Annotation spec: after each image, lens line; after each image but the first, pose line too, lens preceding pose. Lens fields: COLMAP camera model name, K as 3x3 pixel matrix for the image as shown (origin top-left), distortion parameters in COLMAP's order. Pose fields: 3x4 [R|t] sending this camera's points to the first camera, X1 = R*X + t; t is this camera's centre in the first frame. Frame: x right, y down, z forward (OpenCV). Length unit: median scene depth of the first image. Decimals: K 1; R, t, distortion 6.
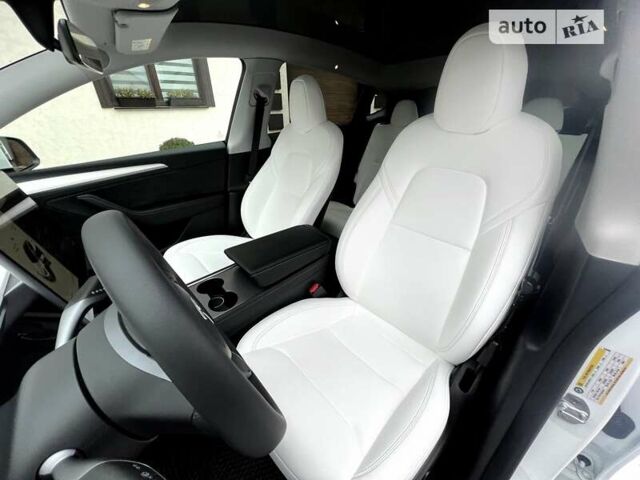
lens RADIAL K [[254.4, 0, 318.8], [0, 254.4, 239.9], [0, 0, 1]] dist [-0.000195, 0.000064]
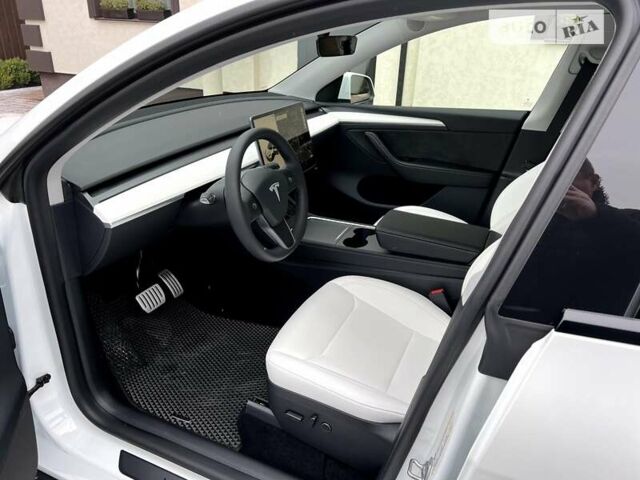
lens RADIAL K [[483.1, 0, 320.0], [0, 483.1, 240.0], [0, 0, 1]] dist [0.023646, -0.000398]
pose [[0.400946, 0.406441, -0.821004, 0.767089], [-0.456498, 0.865642, 0.205604, -0.080474], [0.794262, 0.292351, 0.532615, -0.154108]]
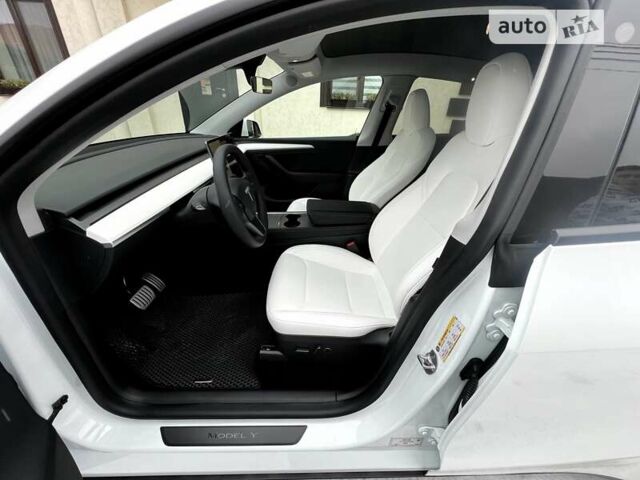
lens RADIAL K [[254.4, 0, 318.8], [0, 254.4, 239.9], [0, 0, 1]] dist [-0.000195, 0.000064]
pose [[0.758131, 0.334406, -0.559830, 0.439260], [-0.338099, 0.935670, 0.101048, 0.062771], [0.557607, 0.112670, 0.822423, -0.170094]]
